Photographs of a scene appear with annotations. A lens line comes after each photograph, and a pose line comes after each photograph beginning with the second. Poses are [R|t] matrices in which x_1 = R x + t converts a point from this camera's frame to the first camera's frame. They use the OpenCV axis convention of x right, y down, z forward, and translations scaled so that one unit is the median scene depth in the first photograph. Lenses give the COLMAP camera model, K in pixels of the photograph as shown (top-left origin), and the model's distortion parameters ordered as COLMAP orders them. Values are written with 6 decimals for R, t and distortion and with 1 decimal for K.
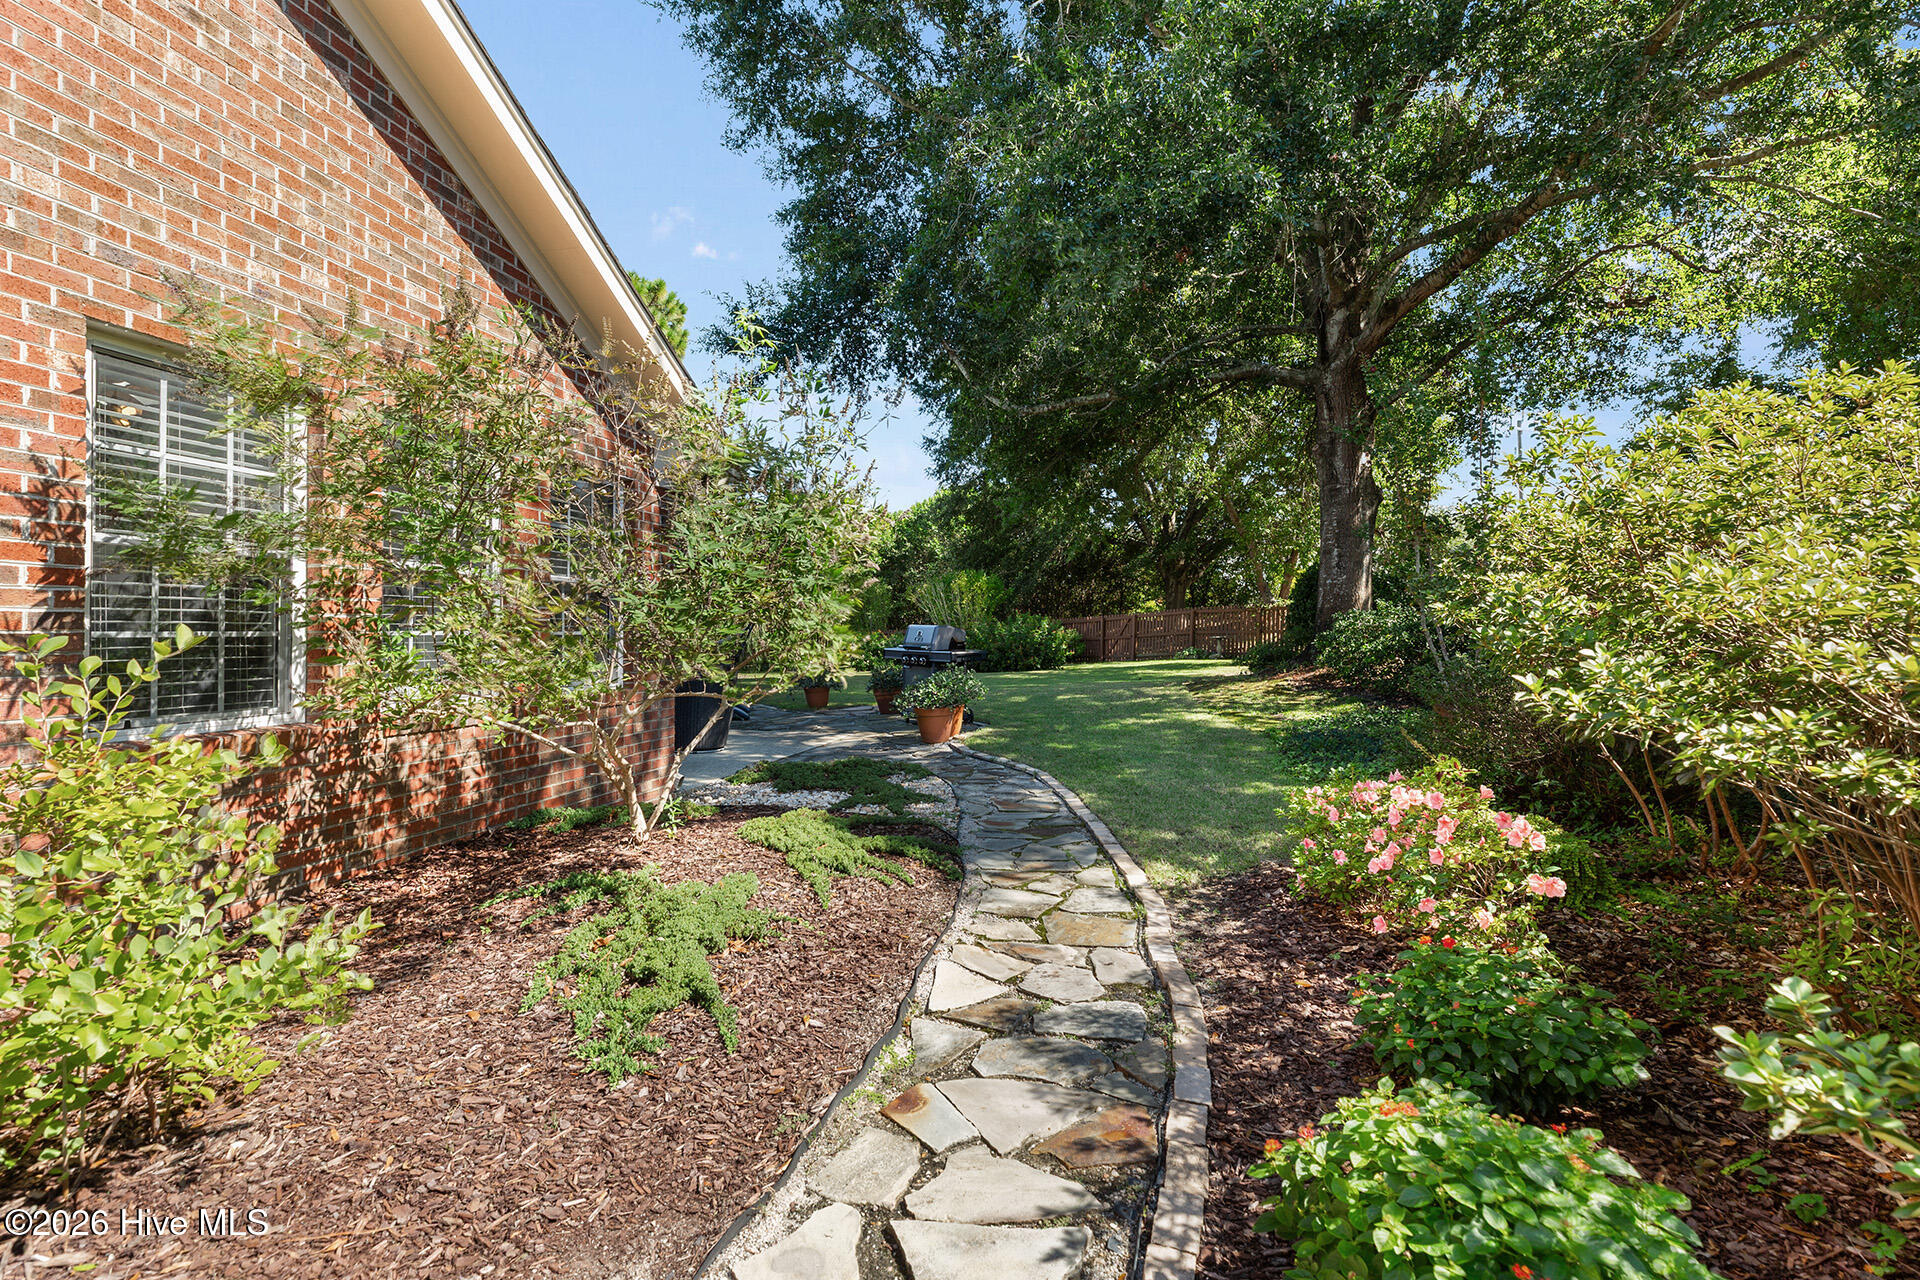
lens RADIAL K [[879.2, 0, 963.6], [0, 879.2, 641.2], [0, 0, 1]] dist [0.009057, -0.001601]
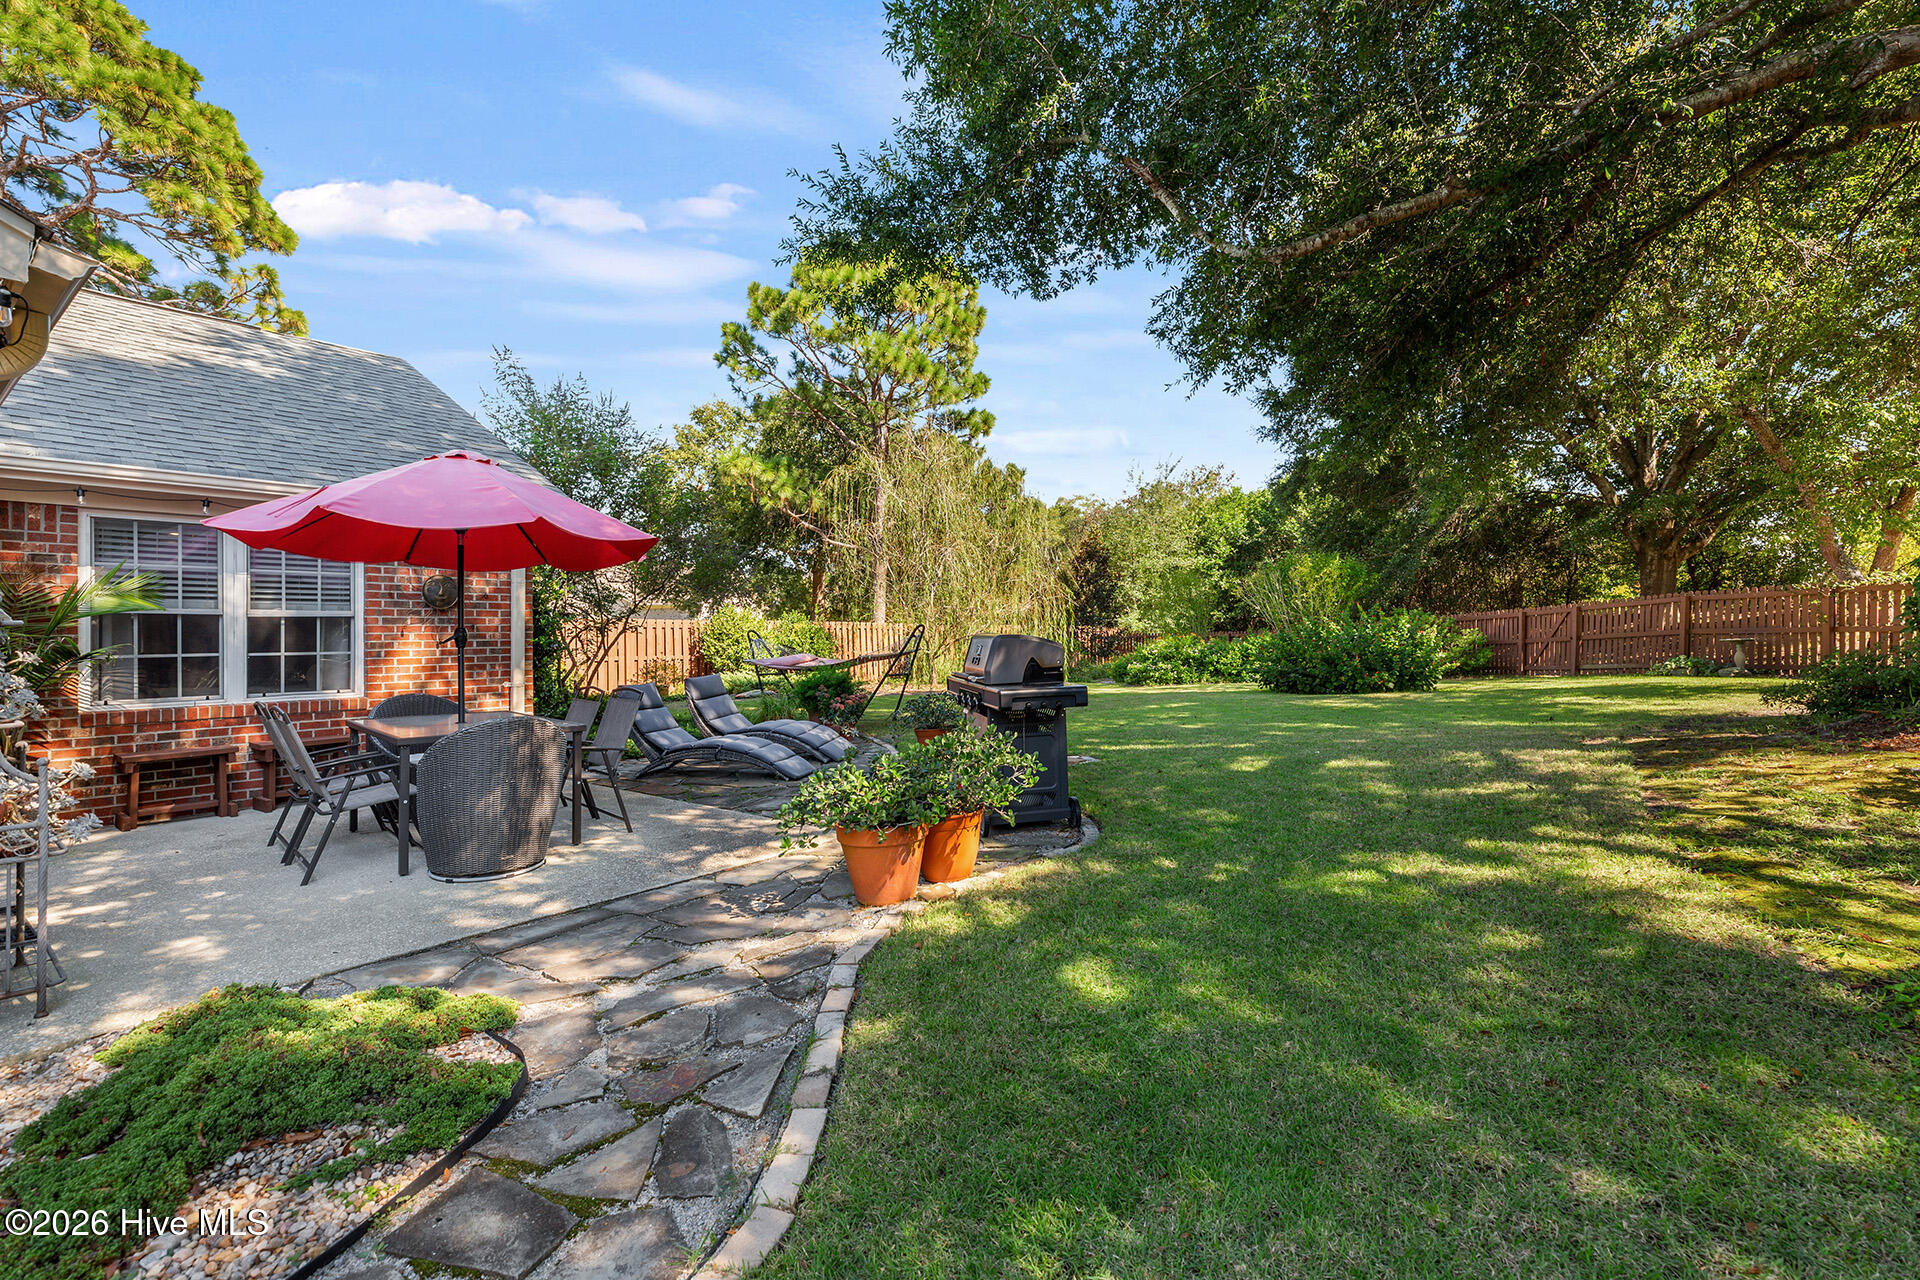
lens RADIAL K [[879.2, 0, 953.7], [0, 879.2, 638.8], [0, 0, 1]] dist [0.009057, -0.001601]
pose [[0.899454, -0.009928, -0.436903, 0.067716], [0.008028, 0.999949, -0.006194, -0.004975], [0.436942, 0.002064, 0.899487, 0.209161]]
